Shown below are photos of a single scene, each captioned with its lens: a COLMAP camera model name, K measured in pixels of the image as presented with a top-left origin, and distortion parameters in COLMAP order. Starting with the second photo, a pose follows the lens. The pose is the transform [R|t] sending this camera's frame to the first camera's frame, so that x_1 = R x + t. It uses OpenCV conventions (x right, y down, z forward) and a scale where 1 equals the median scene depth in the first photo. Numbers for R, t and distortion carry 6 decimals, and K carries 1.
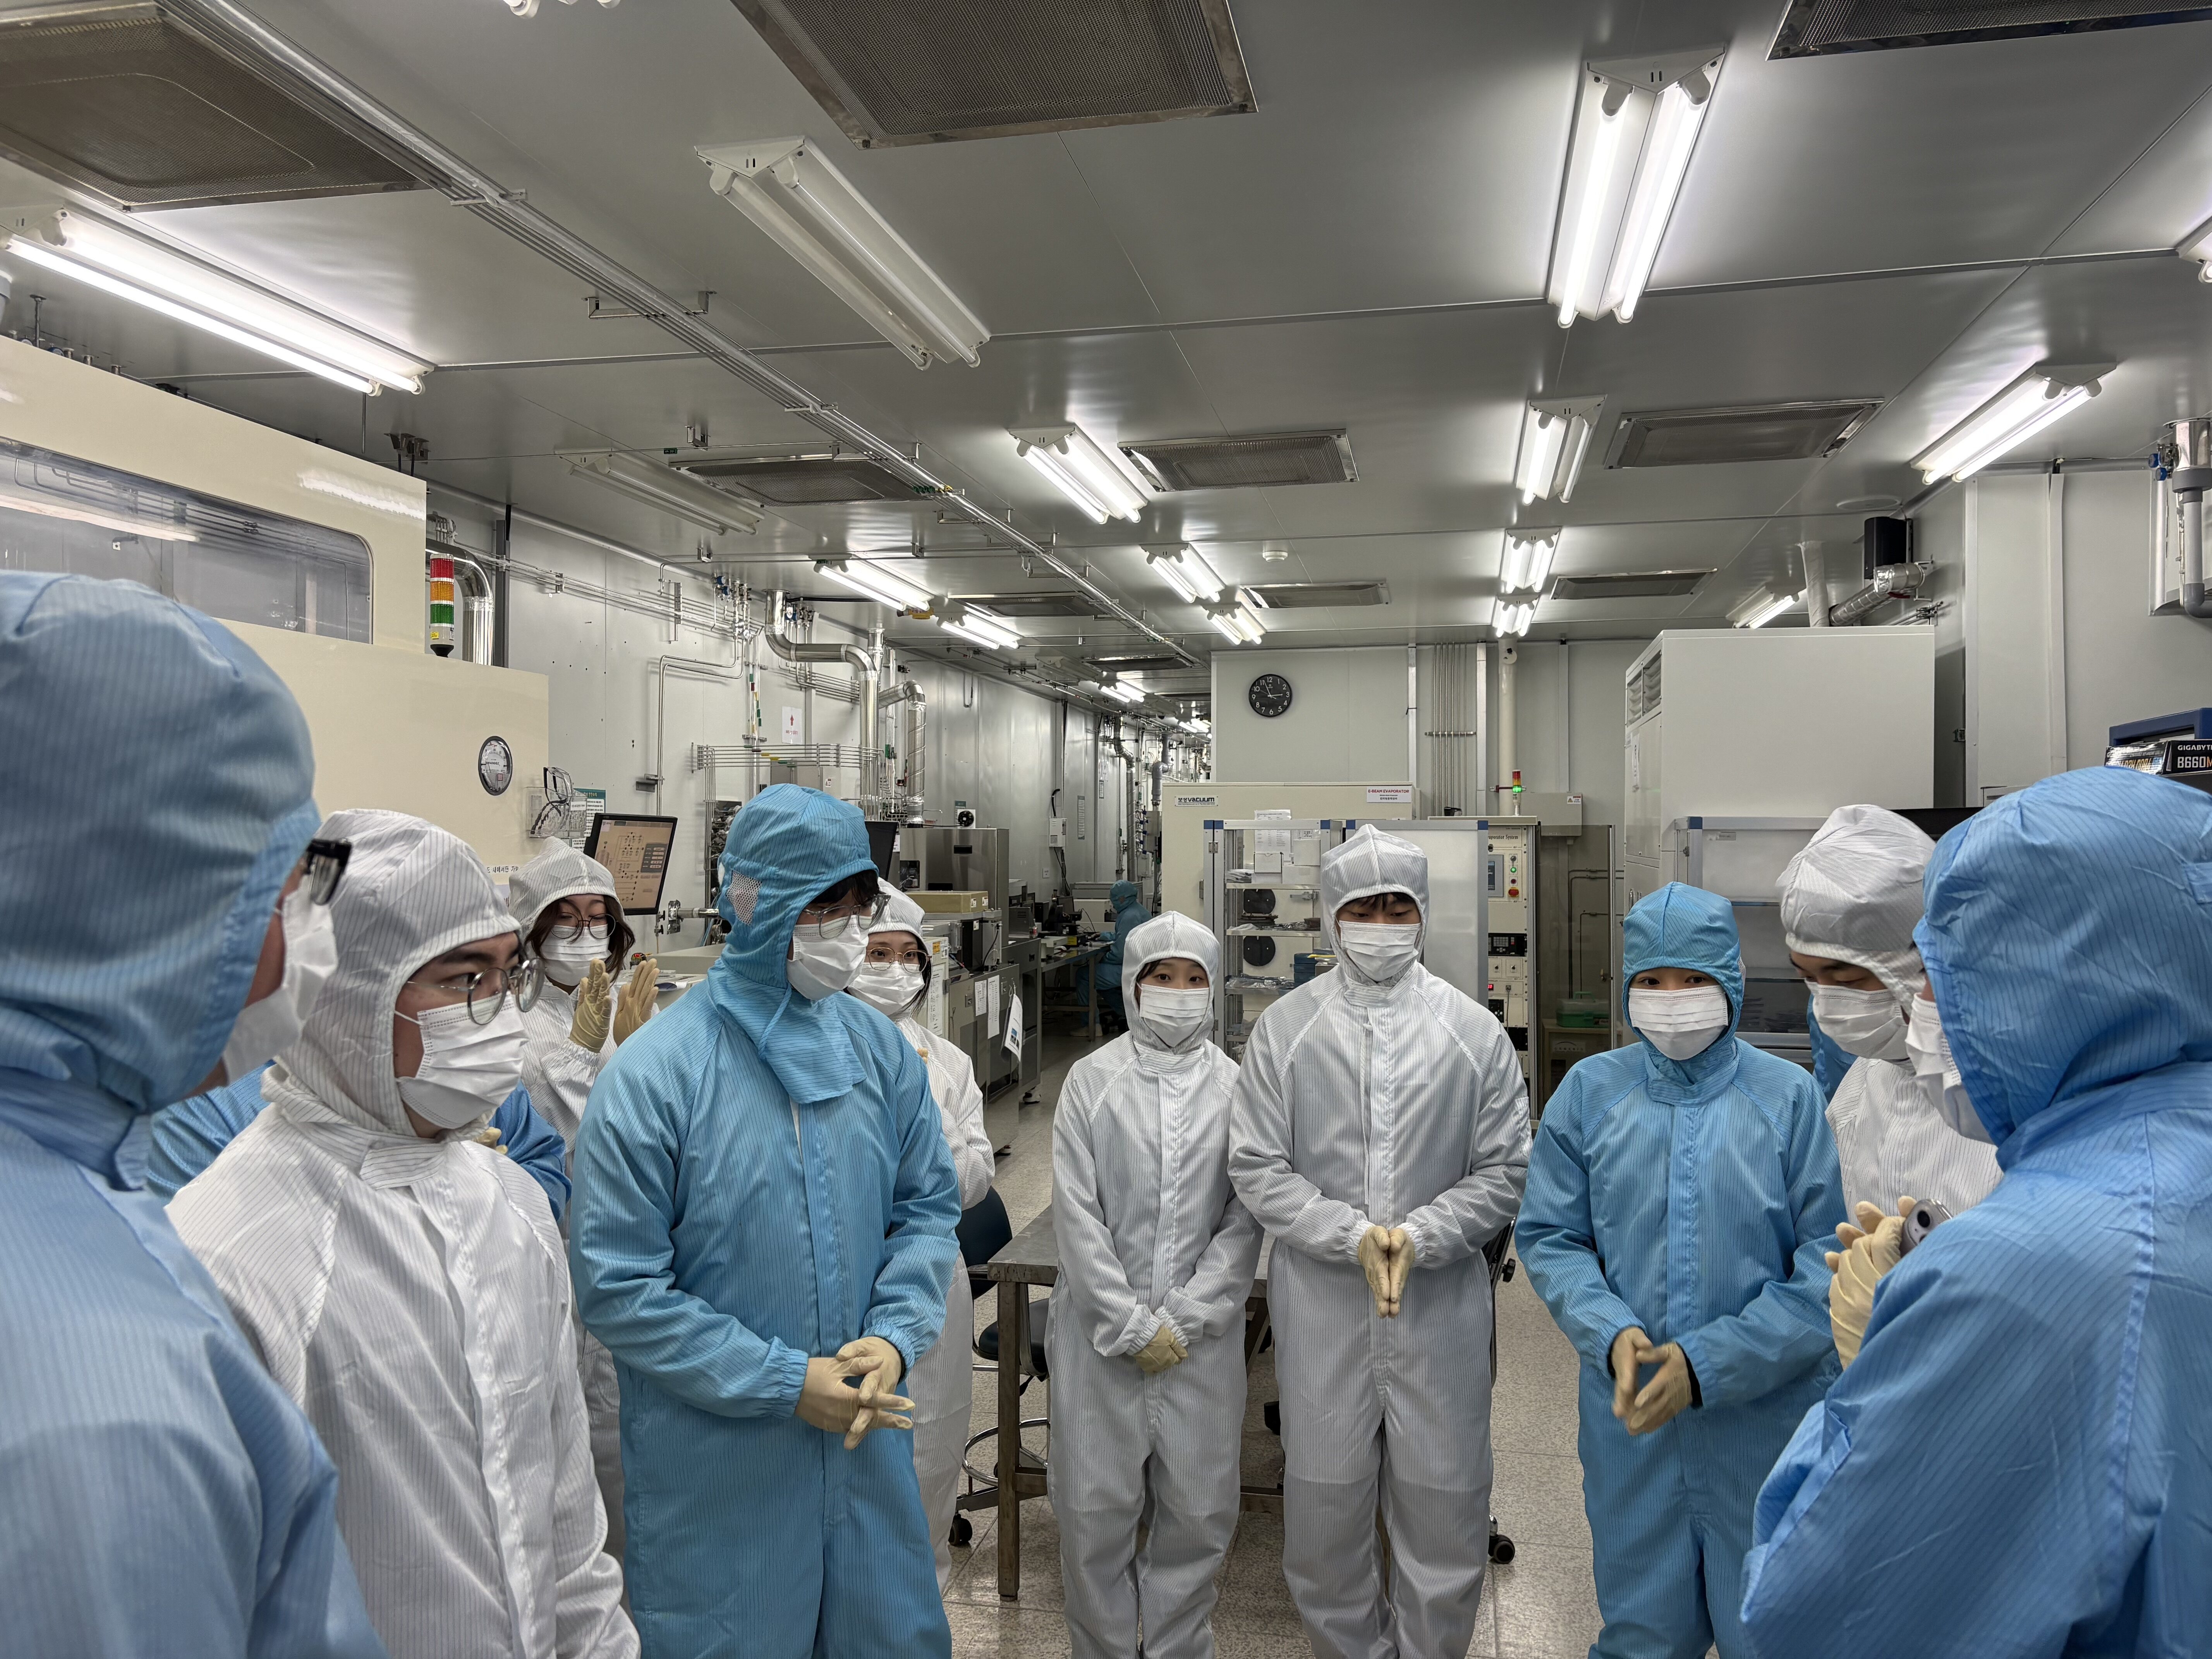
lens RADIAL K [[1733.9, 0, 1106.0], [0, 1733.9, 829.5], [0, 0, 1]] dist [0.113890, -0.175156]
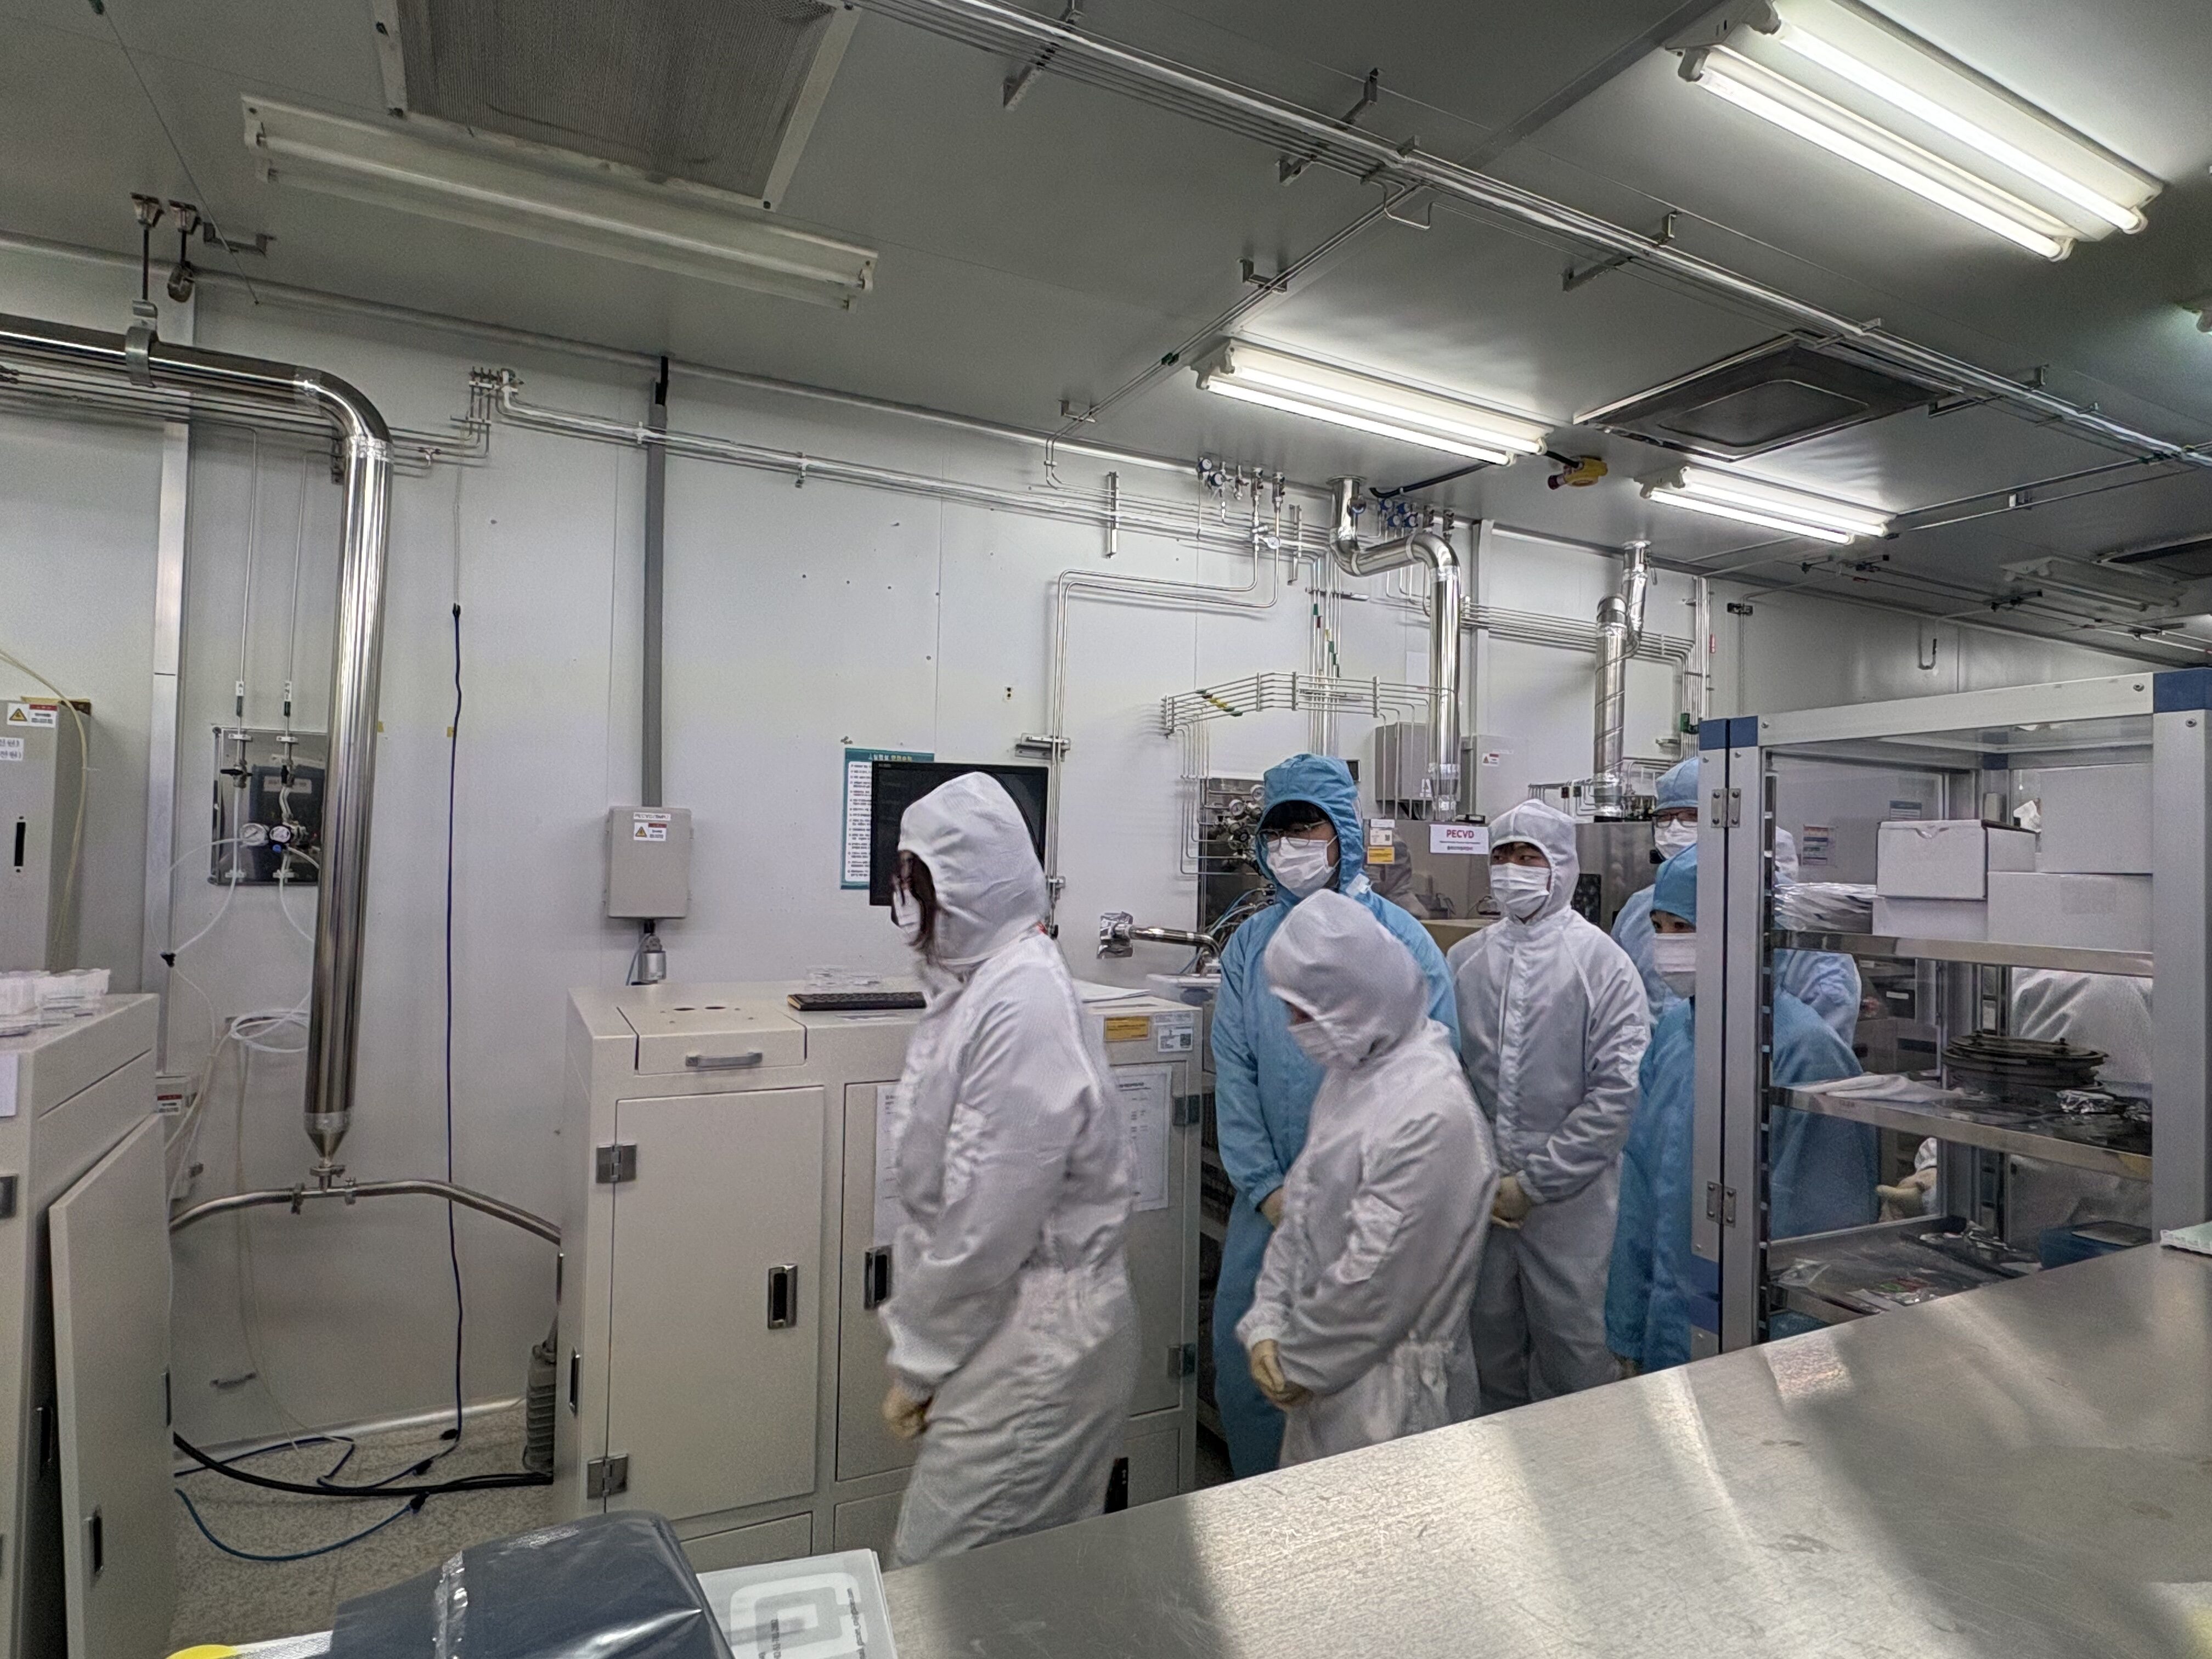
lens RADIAL K [[1231.9, 0, 1106.0], [0, 1231.9, 829.5], [0, 0, 1]] dist [0.001185, -0.000458]
pose [[0.639136, -0.012271, -0.768996, 0.144819], [-0.013438, 0.999542, -0.027119, 0.019617], [0.768977, 0.027667, 0.638678, 0.702829]]
